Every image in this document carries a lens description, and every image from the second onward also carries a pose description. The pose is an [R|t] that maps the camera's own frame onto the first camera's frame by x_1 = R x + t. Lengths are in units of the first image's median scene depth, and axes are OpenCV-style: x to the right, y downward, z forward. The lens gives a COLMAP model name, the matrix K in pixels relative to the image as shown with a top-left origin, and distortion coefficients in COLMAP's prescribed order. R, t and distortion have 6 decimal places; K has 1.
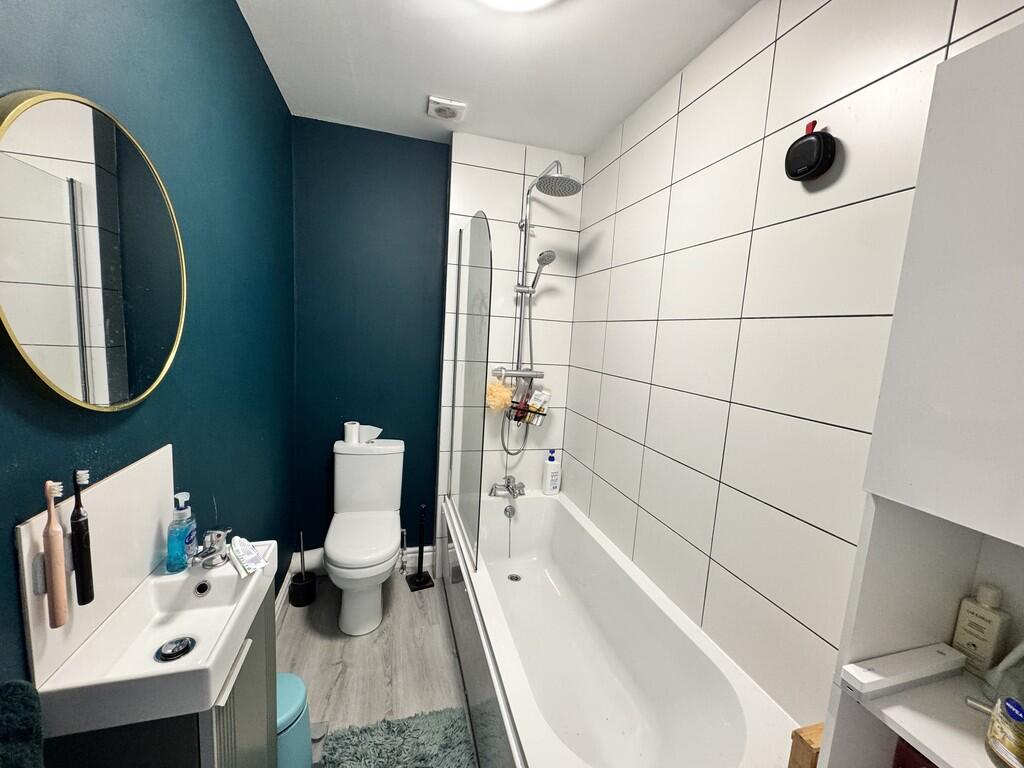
lens RADIAL K [[409.1, 0, 514.0], [0, 409.1, 385.3], [0, 0, 1]] dist [0.000711, -0.000575]
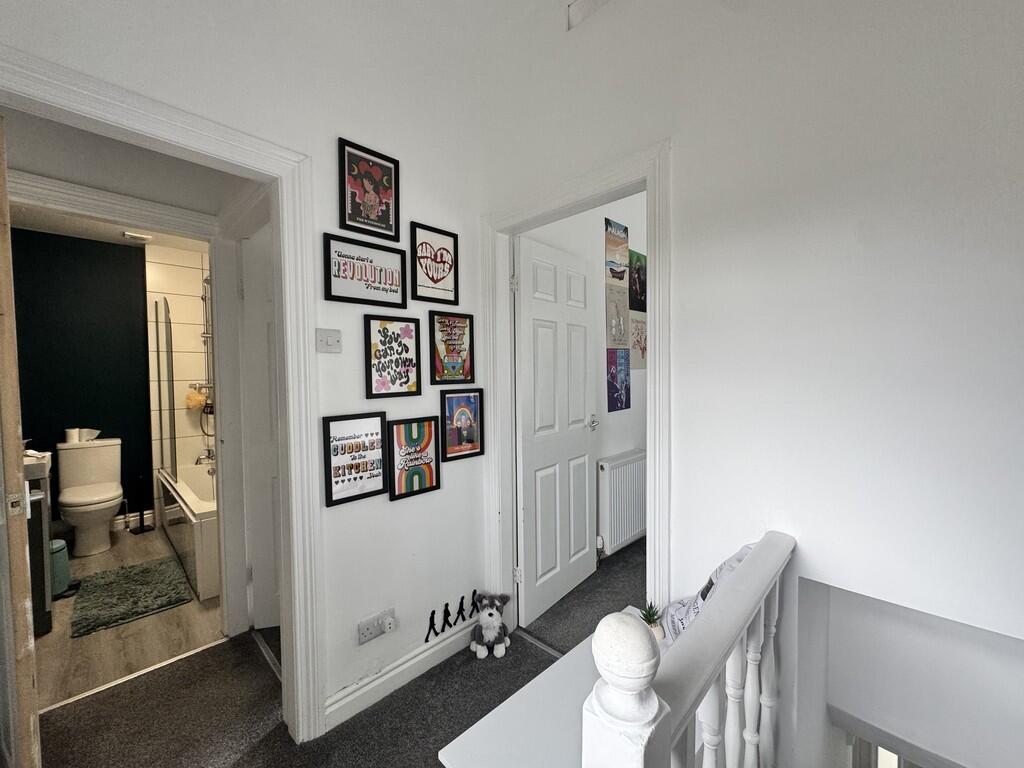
lens RADIAL K [[409.1, 0, 510.6], [0, 409.1, 379.9], [0, 0, 1]] dist [0.000711, -0.000575]
pose [[0.864724, -0.085508, 0.494915, 0.245733], [0.126444, 0.990725, -0.049755, 0.184270], [-0.486070, 0.105604, 0.867516, -1.027411]]
